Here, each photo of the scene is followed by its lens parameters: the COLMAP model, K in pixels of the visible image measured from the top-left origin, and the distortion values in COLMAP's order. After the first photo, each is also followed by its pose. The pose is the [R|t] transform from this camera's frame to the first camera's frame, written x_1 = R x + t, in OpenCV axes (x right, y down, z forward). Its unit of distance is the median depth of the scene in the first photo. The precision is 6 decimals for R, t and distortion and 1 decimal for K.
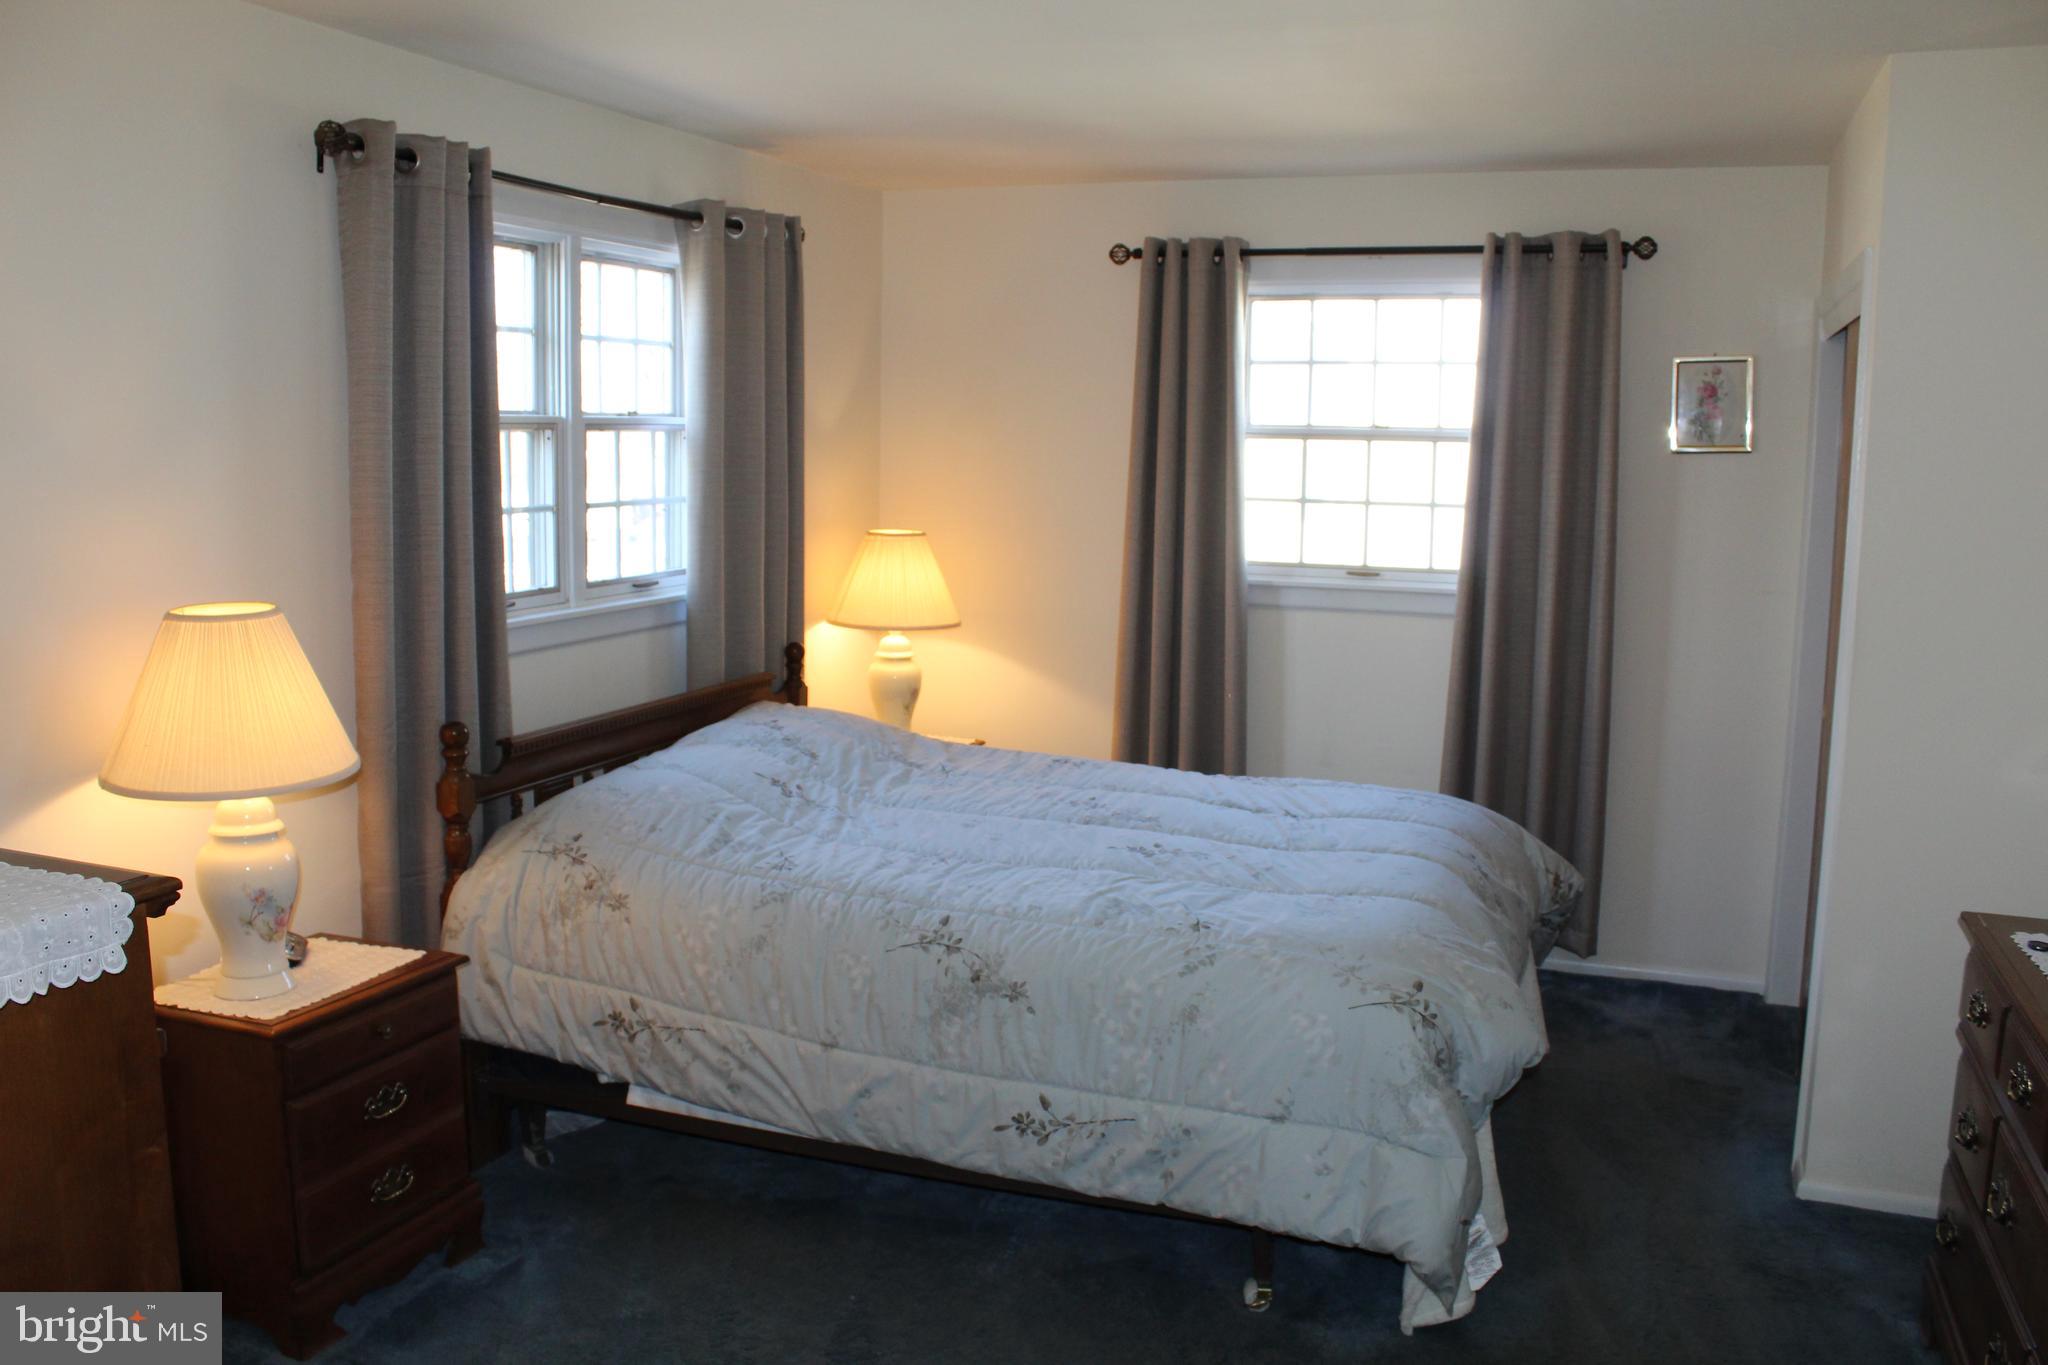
lens RADIAL K [[1681.5, 0, 1024.0], [0, 1681.5, 682.5], [0, 0, 1]] dist [-0.169578, 0.132168]
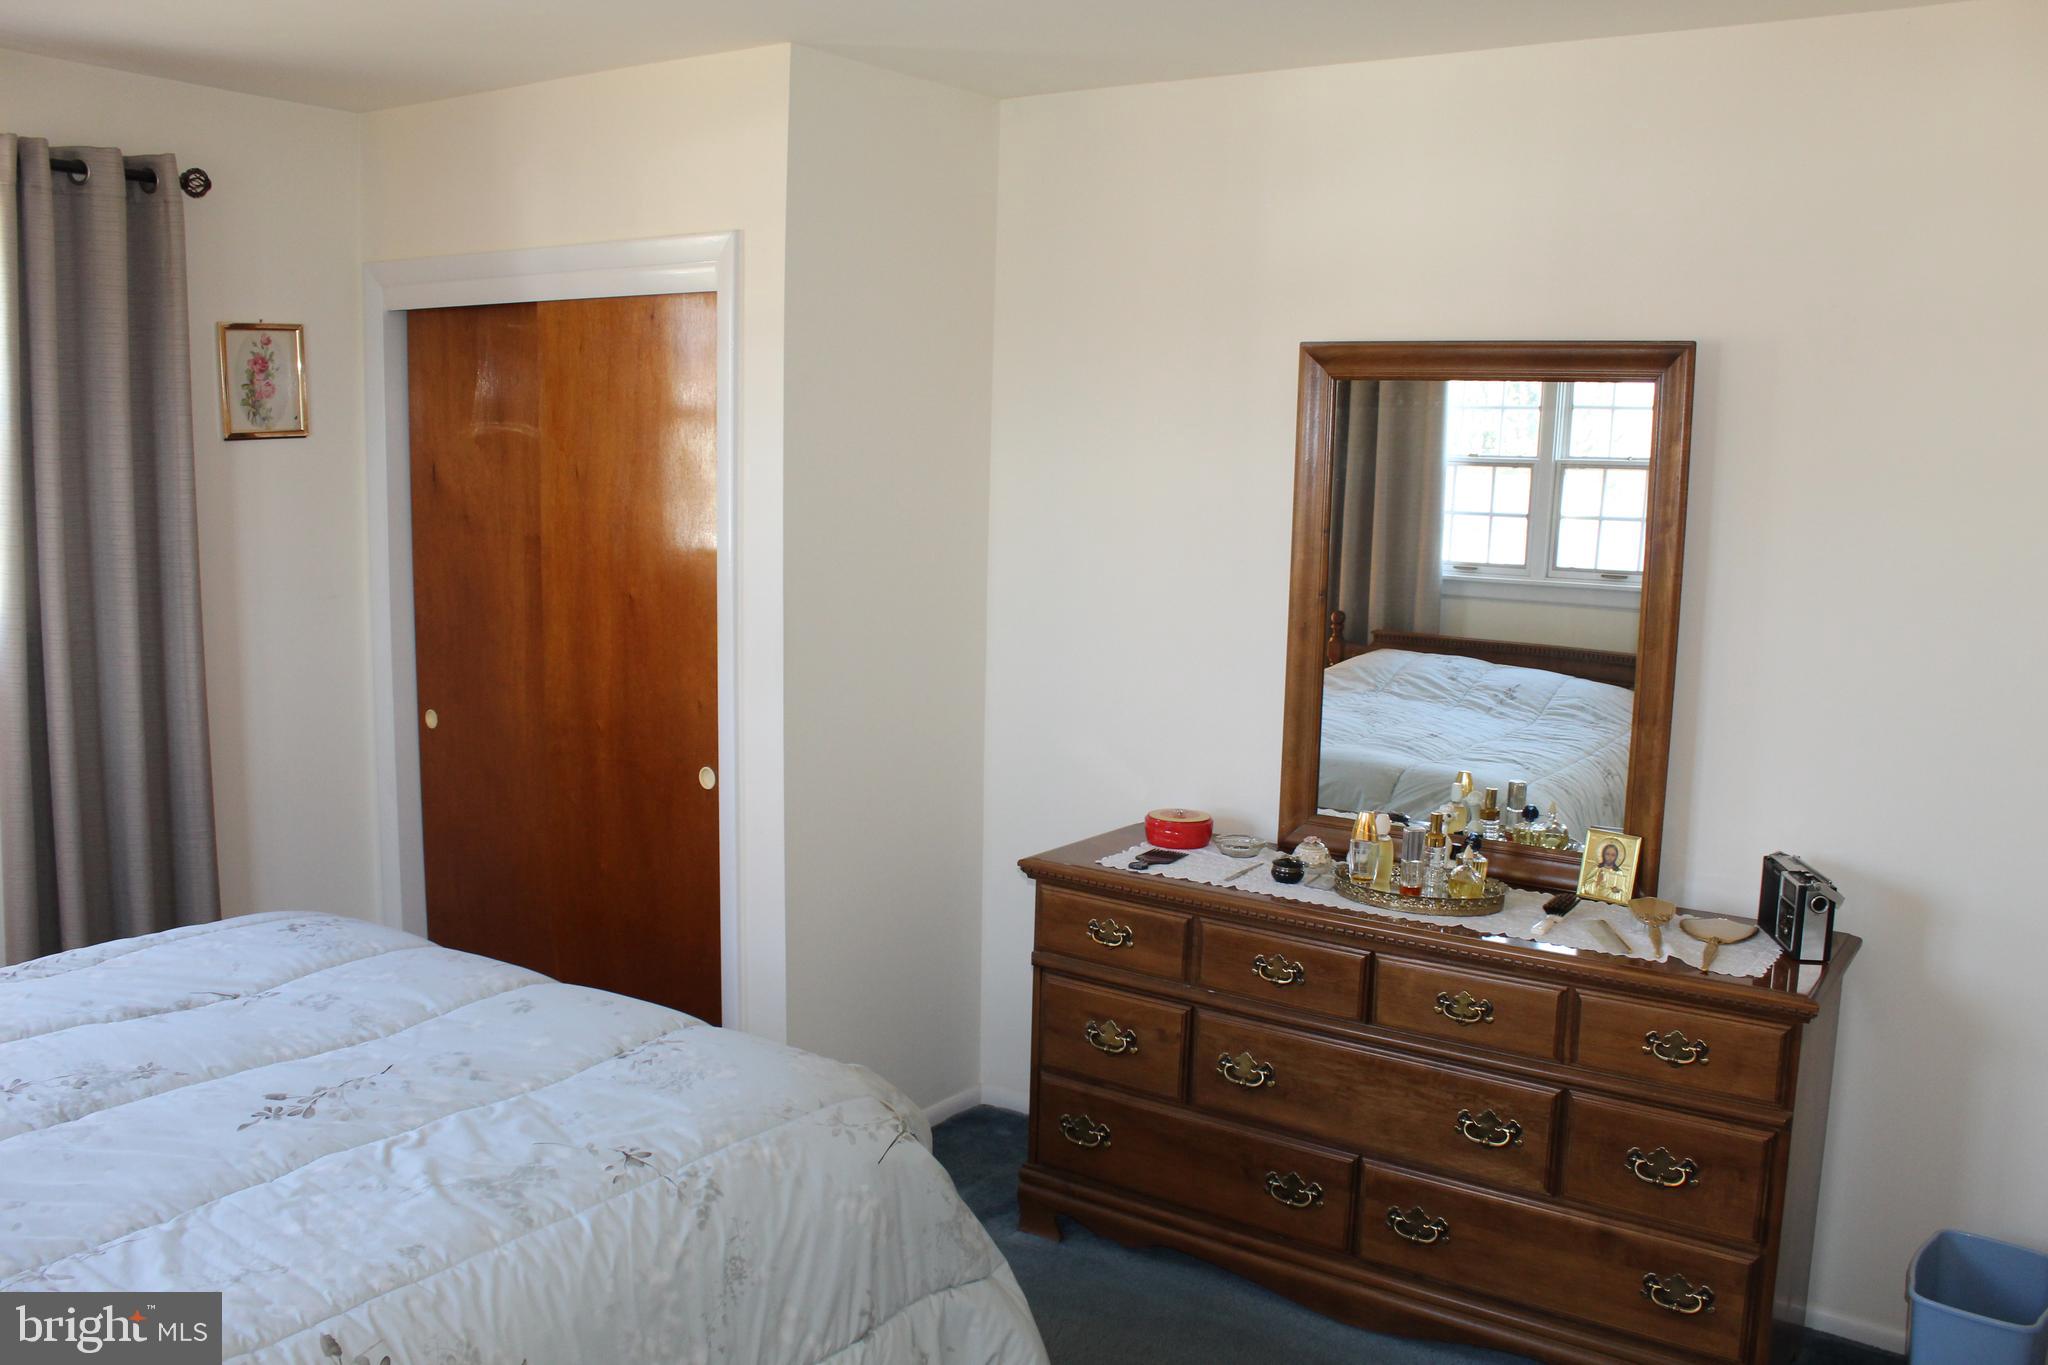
lens RADIAL K [[1745.6, 0, 1024.0], [0, 1745.6, 682.5], [0, 0, 1]] dist [-0.187241, 0.145981]
pose [[0.243419, -0.148981, 0.958411, -0.456544], [0.138577, 0.983337, 0.117660, -0.095667], [-0.959971, 0.104173, 0.260008, 0.604021]]
